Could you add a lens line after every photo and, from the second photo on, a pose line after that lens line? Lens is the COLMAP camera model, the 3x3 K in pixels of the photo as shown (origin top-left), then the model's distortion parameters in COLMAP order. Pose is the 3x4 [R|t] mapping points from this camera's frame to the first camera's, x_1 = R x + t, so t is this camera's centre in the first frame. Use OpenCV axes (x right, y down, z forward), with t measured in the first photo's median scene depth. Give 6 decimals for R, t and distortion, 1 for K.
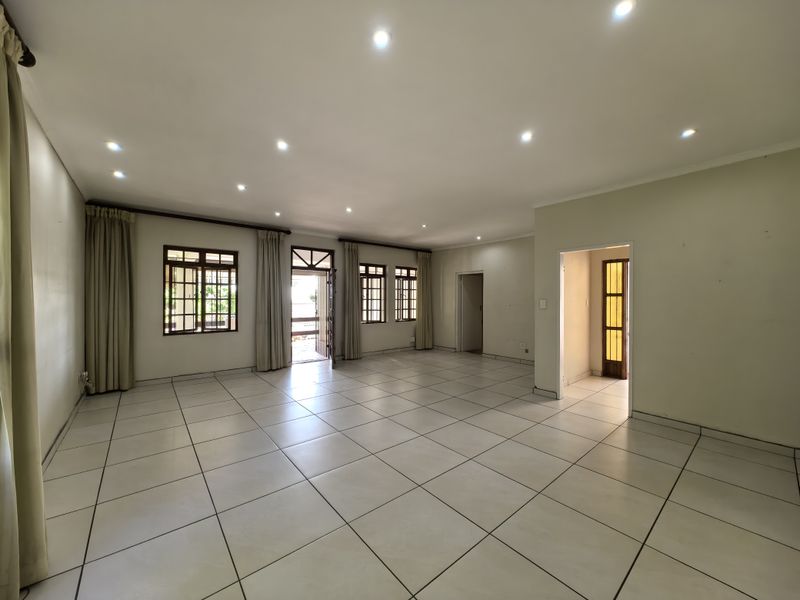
lens RADIAL K [[313.4, 0, 400.9], [0, 313.4, 298.6], [0, 0, 1]] dist [-0.002382, -0.000566]
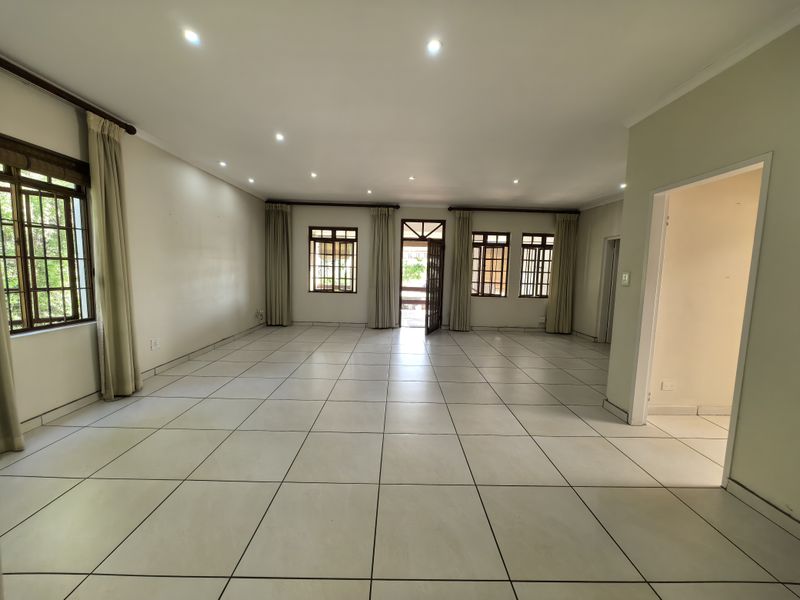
lens RADIAL K [[313.4, 0, 400.5], [0, 313.4, 300.5], [0, 0, 1]] dist [-0.002382, -0.000566]
pose [[0.776042, 0.079889, -0.625601, 0.321476], [-0.024527, 0.995017, 0.096637, 0.007091], [0.630204, -0.059650, 0.774135, 0.125878]]
